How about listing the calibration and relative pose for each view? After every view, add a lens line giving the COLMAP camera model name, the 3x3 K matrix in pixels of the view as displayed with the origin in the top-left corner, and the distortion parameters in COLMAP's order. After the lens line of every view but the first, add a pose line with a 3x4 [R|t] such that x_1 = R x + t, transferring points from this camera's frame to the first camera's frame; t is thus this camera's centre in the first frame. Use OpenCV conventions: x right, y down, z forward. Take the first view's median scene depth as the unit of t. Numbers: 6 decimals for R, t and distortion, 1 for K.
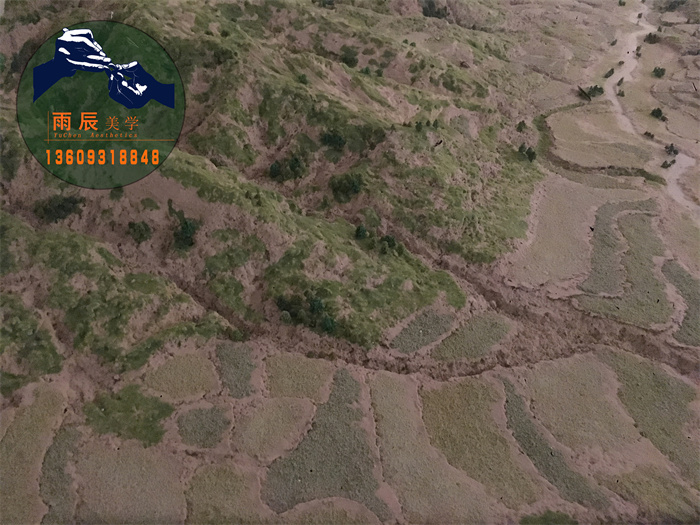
lens RADIAL K [[594.2, 0, 347.8], [0, 594.2, 260.2], [0, 0, 1]] dist [0.083125, -0.113393]
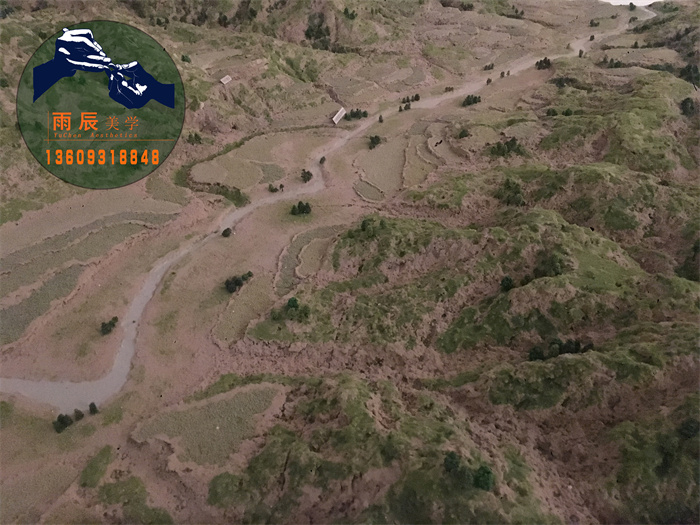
lens RADIAL K [[594.2, 0, 348.8], [0, 594.2, 260.7], [0, 0, 1]] dist [0.083125, -0.113393]
pose [[0.909456, 0.153101, -0.386587, 1.350951], [-0.163673, 0.986498, 0.005638, -0.089227], [0.382231, 0.058146, 0.922236, 0.205874]]
